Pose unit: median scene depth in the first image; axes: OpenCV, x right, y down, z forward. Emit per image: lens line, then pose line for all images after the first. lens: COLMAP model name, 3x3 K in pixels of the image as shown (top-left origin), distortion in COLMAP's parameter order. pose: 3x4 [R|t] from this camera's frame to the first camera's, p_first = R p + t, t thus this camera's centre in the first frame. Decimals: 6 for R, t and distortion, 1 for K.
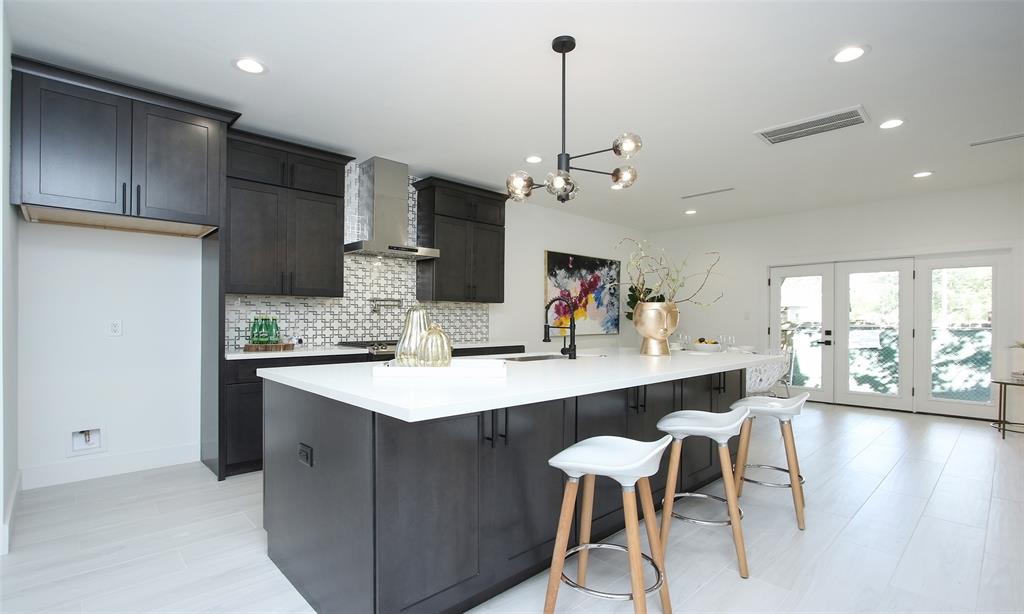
lens RADIAL K [[482.1, 0, 513.5], [0, 482.1, 311.2], [0, 0, 1]] dist [-0.002128, -0.000327]
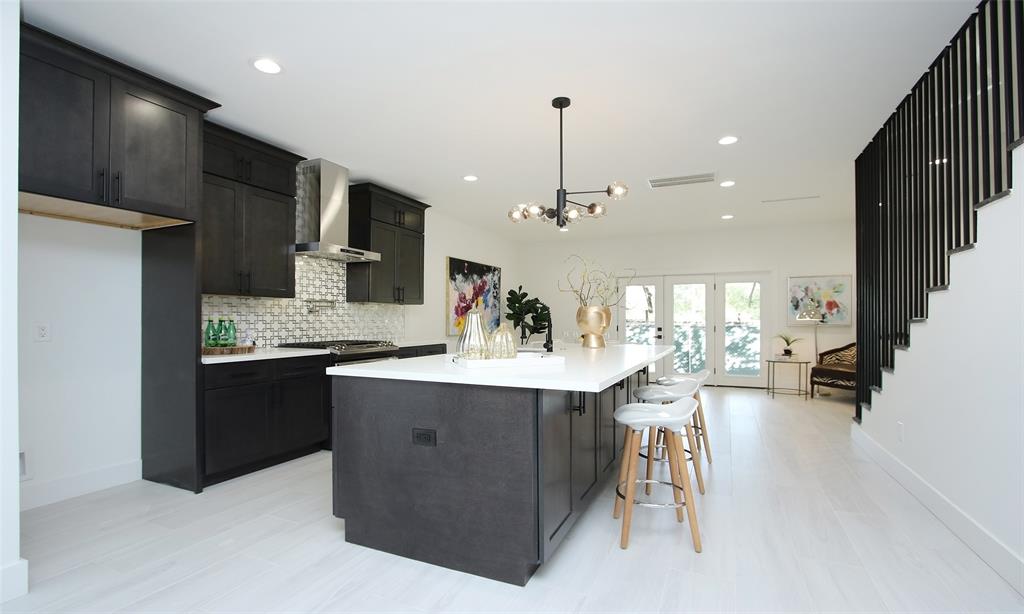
lens RADIAL K [[473.2, 0, 512.0], [0, 473.2, 307.0], [0, 0, 1]] dist [-0.000869, -0.000019]
pose [[0.928275, 0.007175, 0.371826, -0.251002], [-0.003648, 0.999941, -0.010187, -0.002105], [-0.371877, 0.008100, 0.928247, -0.054183]]
